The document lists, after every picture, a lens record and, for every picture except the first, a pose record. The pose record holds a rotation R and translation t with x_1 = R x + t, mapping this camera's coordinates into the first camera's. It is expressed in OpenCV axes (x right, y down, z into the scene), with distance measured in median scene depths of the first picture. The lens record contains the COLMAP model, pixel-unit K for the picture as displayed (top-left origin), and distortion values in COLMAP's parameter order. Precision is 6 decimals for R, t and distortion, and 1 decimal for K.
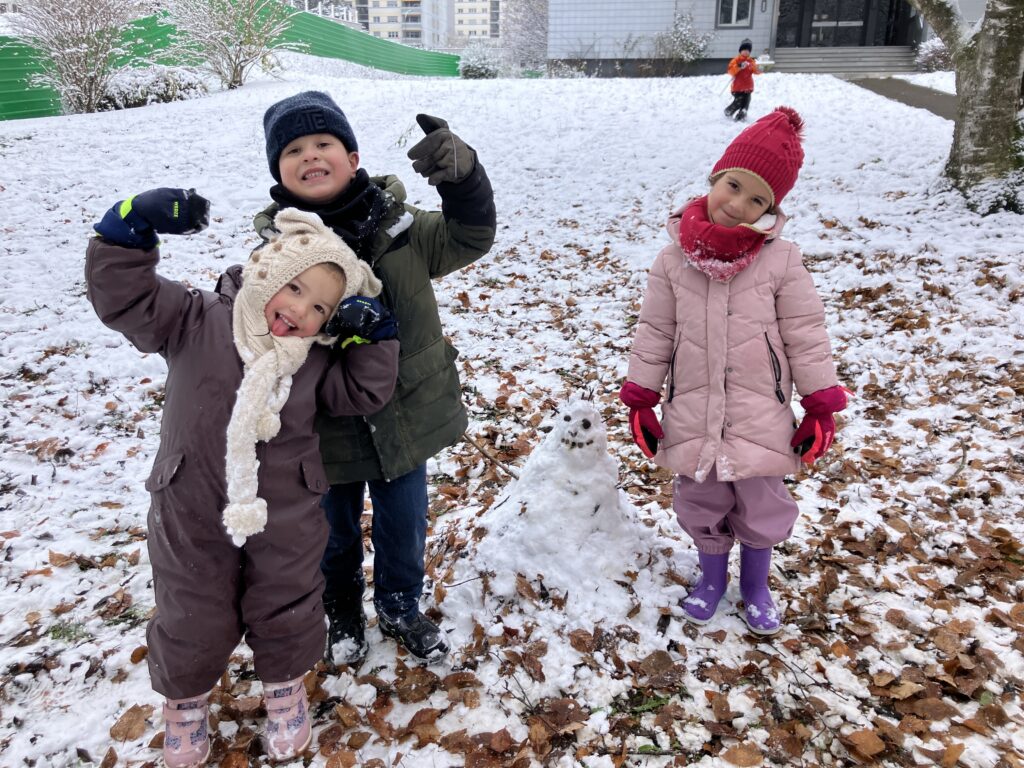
lens RADIAL K [[827.2, 0, 510.2], [0, 827.2, 380.6], [0, 0, 1]] dist [0.027480, 0.000256]
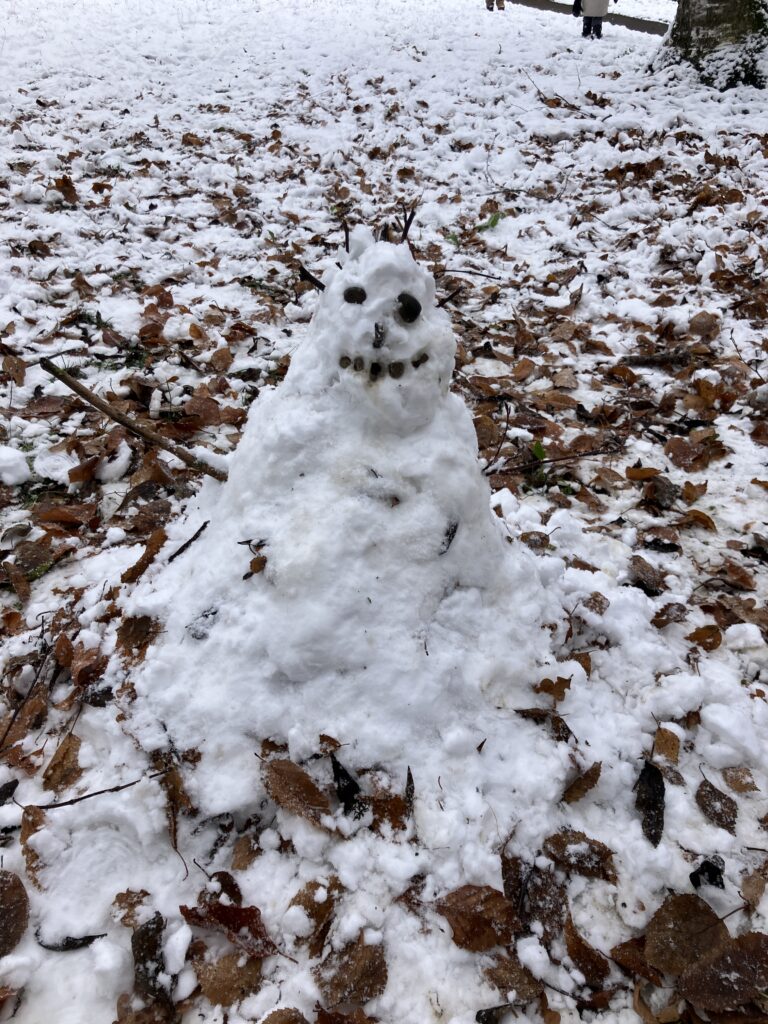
lens RADIAL K [[831.9, 0, 399.8], [0, 831.9, 487.7], [0, 0, 1]] dist [0.012658, -0.008846]
pose [[0.957475, -0.116970, 0.263740, -0.010880], [0.072676, 0.982434, 0.171875, 0.045295], [-0.279212, -0.145399, 0.949157, 0.439597]]
